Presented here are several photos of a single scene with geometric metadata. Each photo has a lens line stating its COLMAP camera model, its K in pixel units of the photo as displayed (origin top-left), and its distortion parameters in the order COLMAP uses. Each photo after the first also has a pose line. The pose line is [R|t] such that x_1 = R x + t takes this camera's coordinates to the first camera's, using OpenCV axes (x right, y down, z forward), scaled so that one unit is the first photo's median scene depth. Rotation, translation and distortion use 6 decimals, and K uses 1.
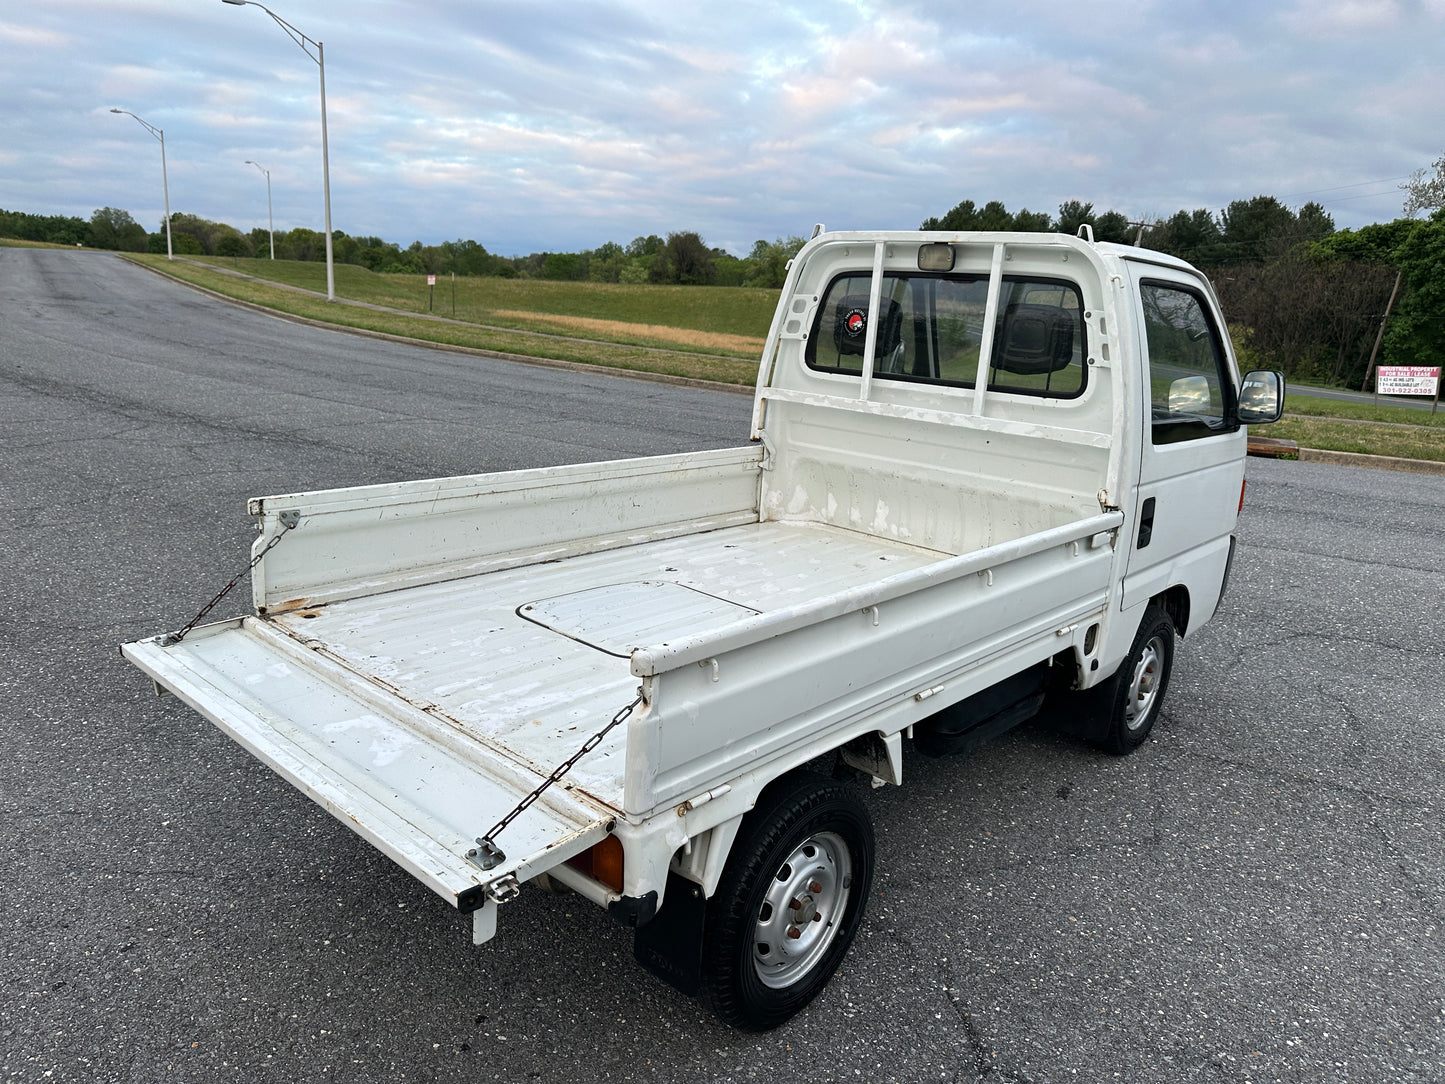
lens RADIAL K [[1031.4, 0, 720.5], [0, 1031.4, 548.6], [0, 0, 1]] dist [0.055868, -0.066513]
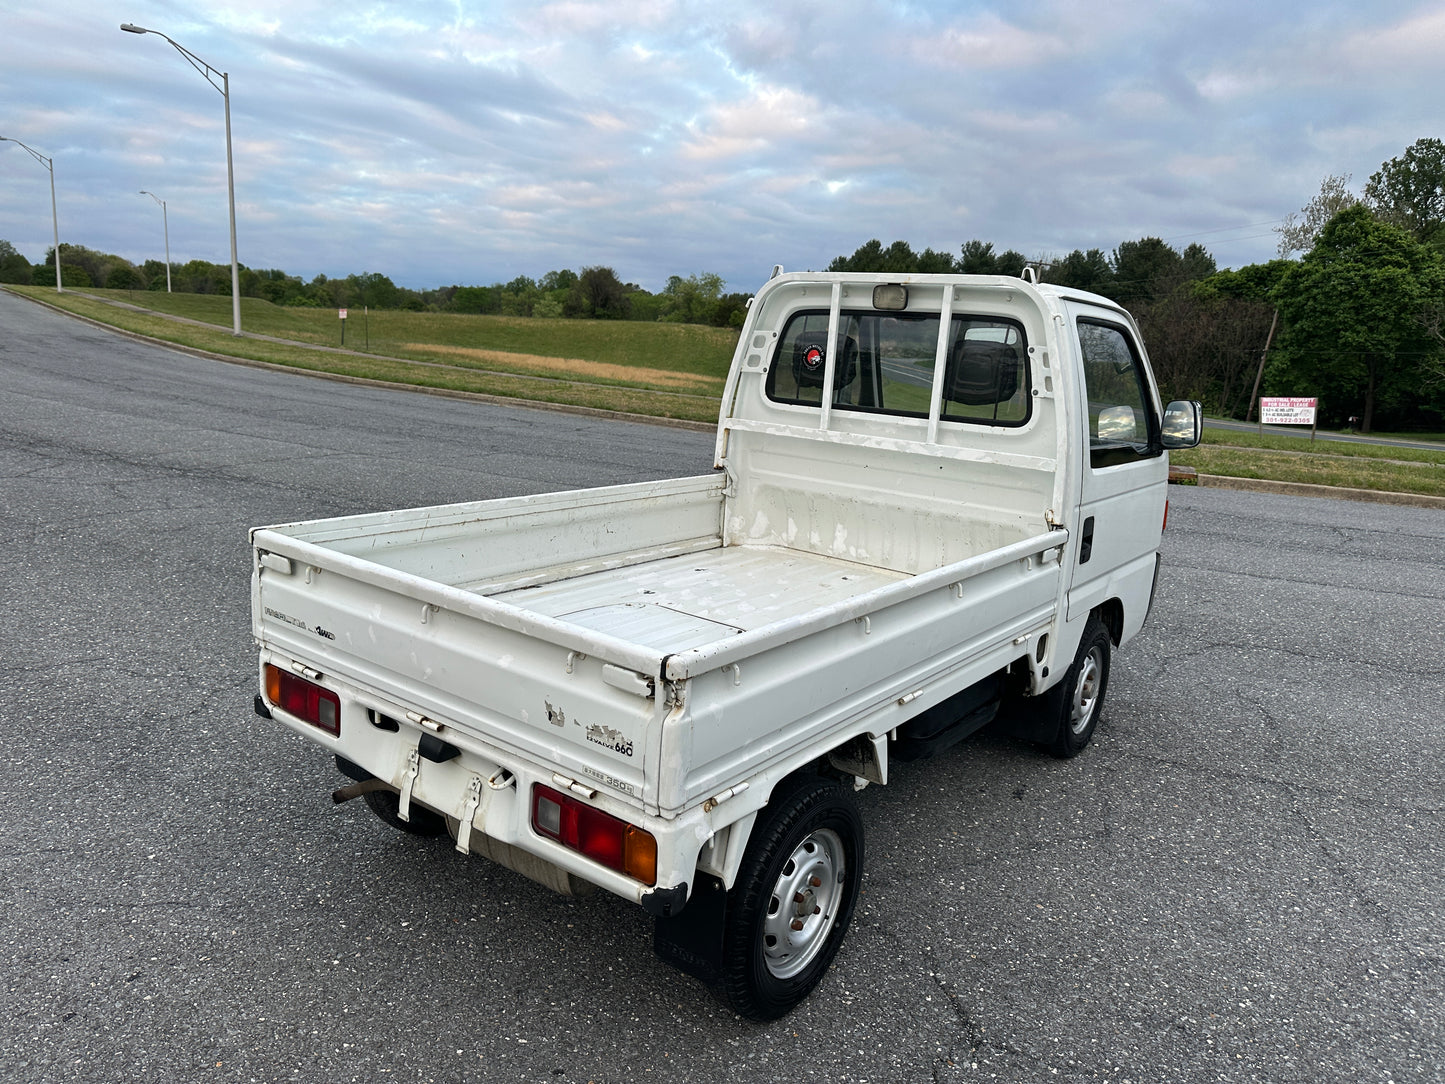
lens RADIAL K [[1036.0, 0, 732.9], [0, 1036.0, 541.9], [0, 0, 1]] dist [0.049854, -0.060973]
pose [[0.995706, -0.017106, 0.090982, -0.053142], [0.020578, 0.999090, -0.037364, 0.009478], [-0.090260, 0.039076, 0.995151, -0.046471]]
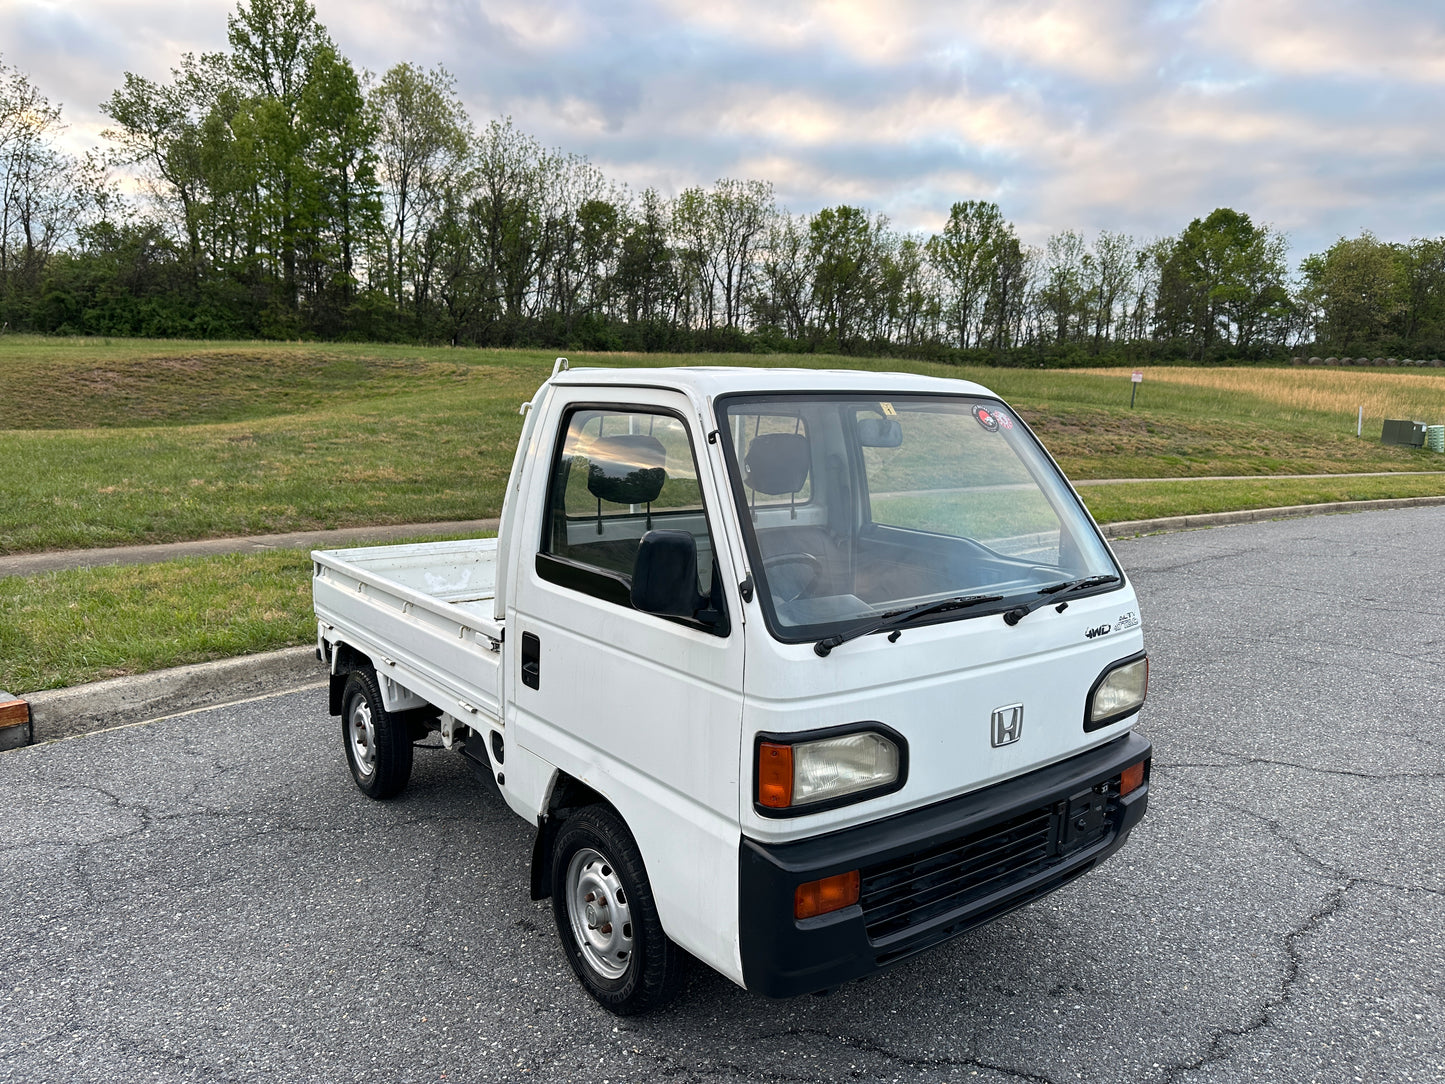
lens RADIAL K [[1009.8, 0, 722.5], [0, 1009.8, 542.0], [0, 0, 1]] dist [0.081989, -0.114428]
pose [[-0.184737, 0.067041, -0.980499, 1.119252], [-0.261996, 0.958207, 0.114880, -0.244000], [0.947222, 0.278109, -0.159452, 1.142680]]
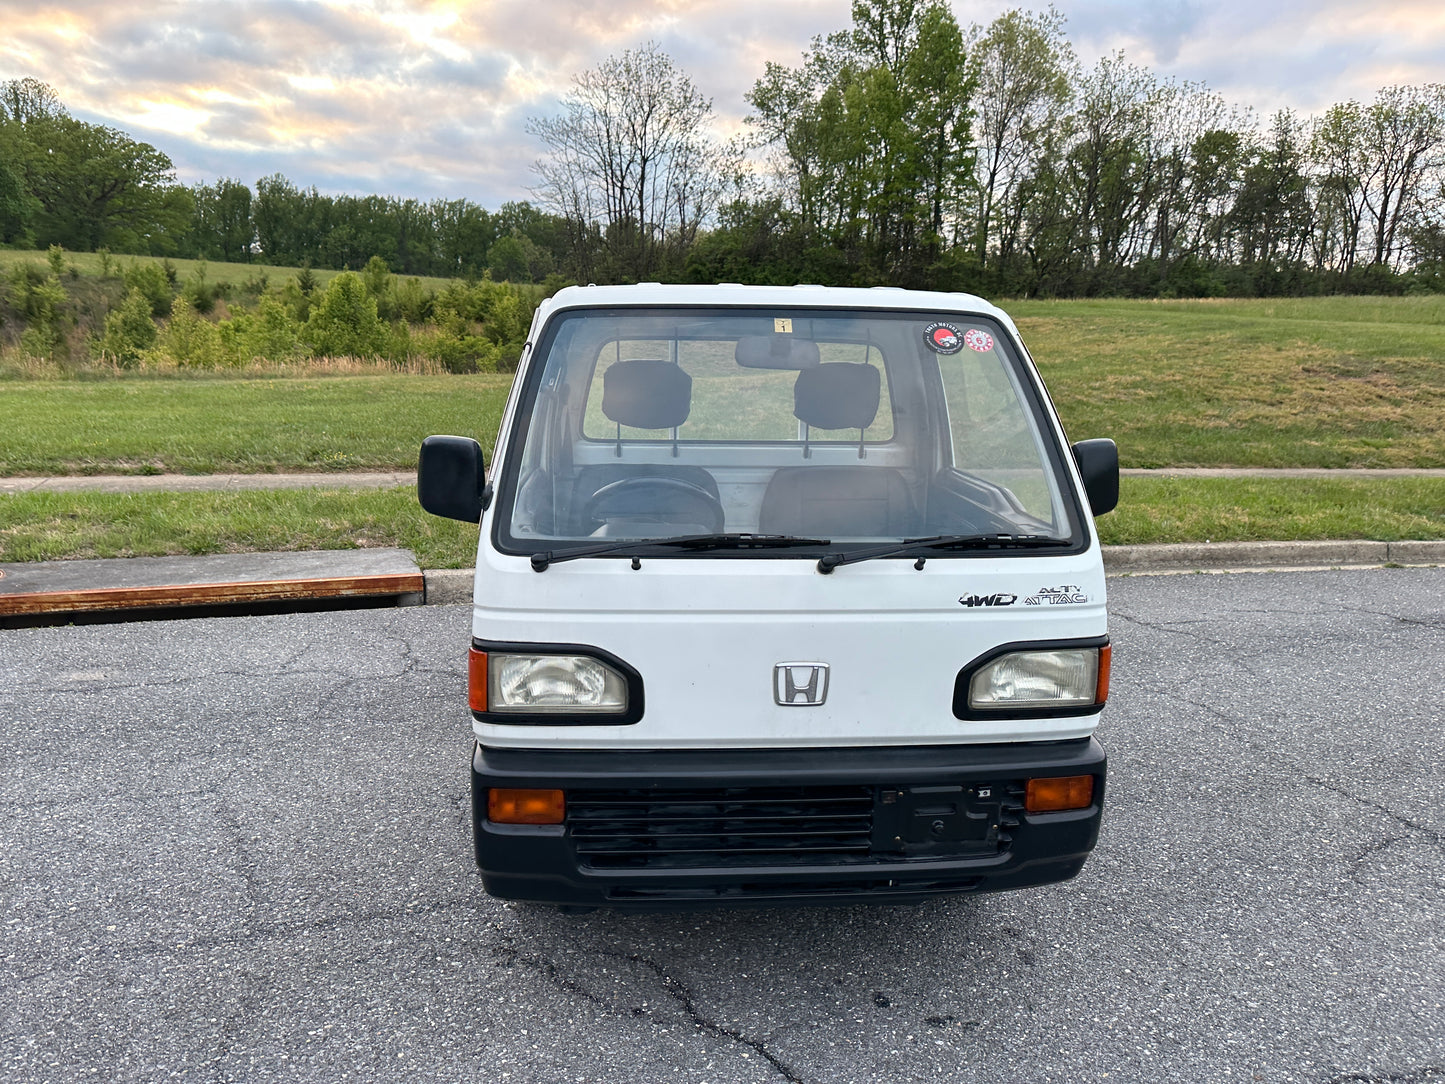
lens RADIAL K [[1031.5, 0, 742.5], [0, 1031.5, 546.3], [0, 0, 1]] dist [0.033255, -0.047471]
pose [[-0.664278, 0.067073, -0.744470, 0.908945], [-0.231573, 0.928499, 0.290282, -0.345886], [0.710710, 0.365227, -0.601249, 1.559338]]
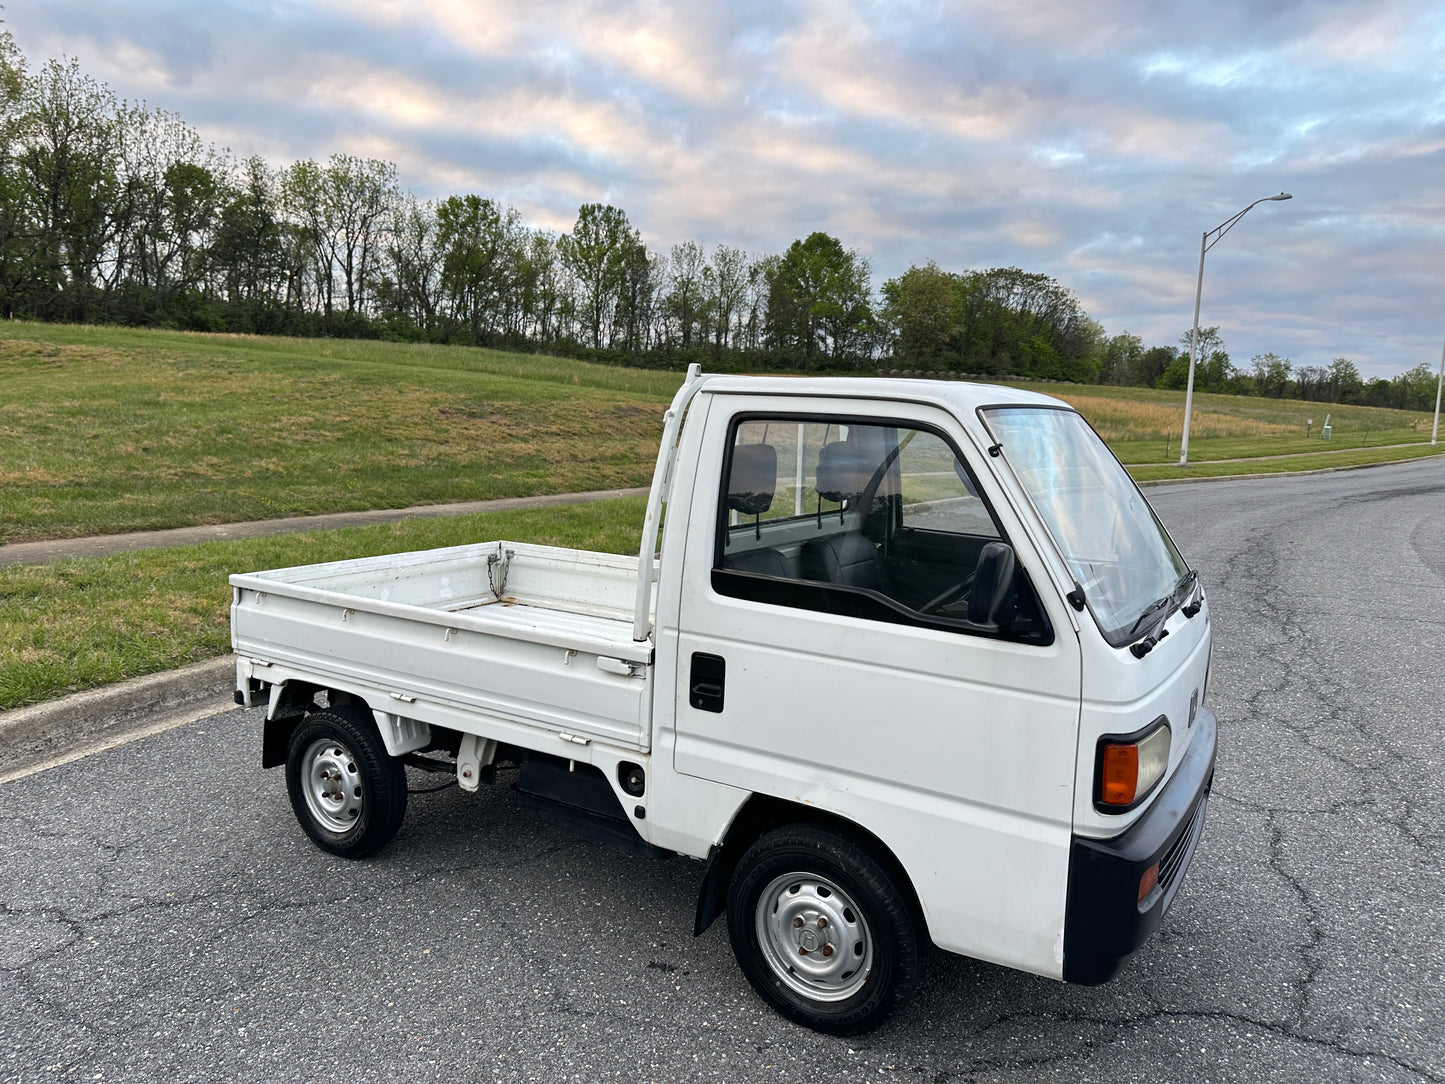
lens RADIAL K [[999.1, 0, 727.6], [0, 999.1, 546.5], [0, 0, 1]] dist [0.112500, -0.146106]
pose [[0.180212, 0.075411, -0.980733, 1.098196], [-0.258095, 0.965747, 0.026833, -0.144527], [0.949163, 0.248286, 0.193502, 0.739794]]
